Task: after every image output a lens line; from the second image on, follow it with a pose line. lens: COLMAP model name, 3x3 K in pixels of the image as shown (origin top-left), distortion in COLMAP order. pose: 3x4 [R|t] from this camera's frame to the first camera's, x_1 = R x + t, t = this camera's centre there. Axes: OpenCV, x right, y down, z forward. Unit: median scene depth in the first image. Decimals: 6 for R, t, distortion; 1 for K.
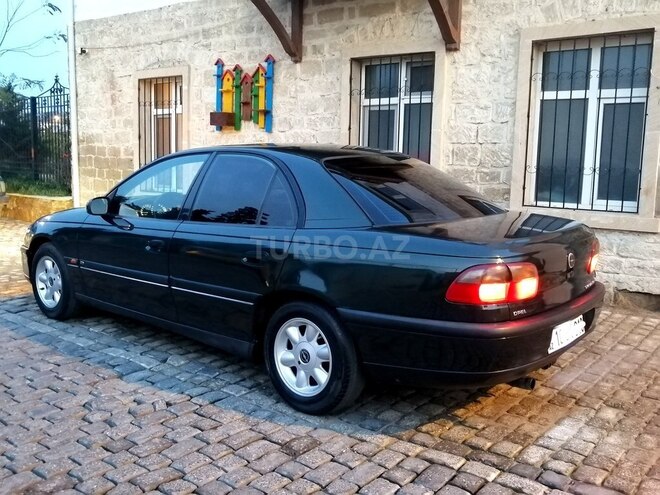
lens RADIAL K [[664.7, 0, 330.0], [0, 664.7, 247.5], [0, 0, 1]] dist [-0.003767, -0.025493]
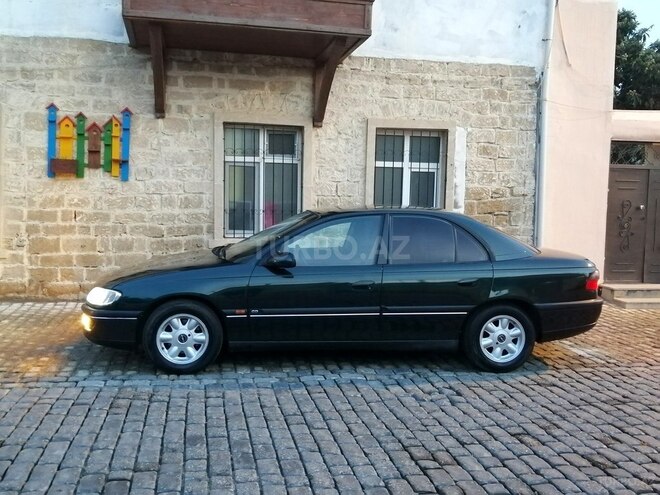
lens RADIAL K [[664.7, 0, 330.0], [0, 664.7, 247.5], [0, 0, 1]] dist [-0.003767, -0.025493]
pose [[0.664739, -0.063516, 0.744371, -0.716099], [0.090295, 0.995906, 0.004343, -0.050518], [-0.741599, 0.064326, 0.667753, 0.088508]]
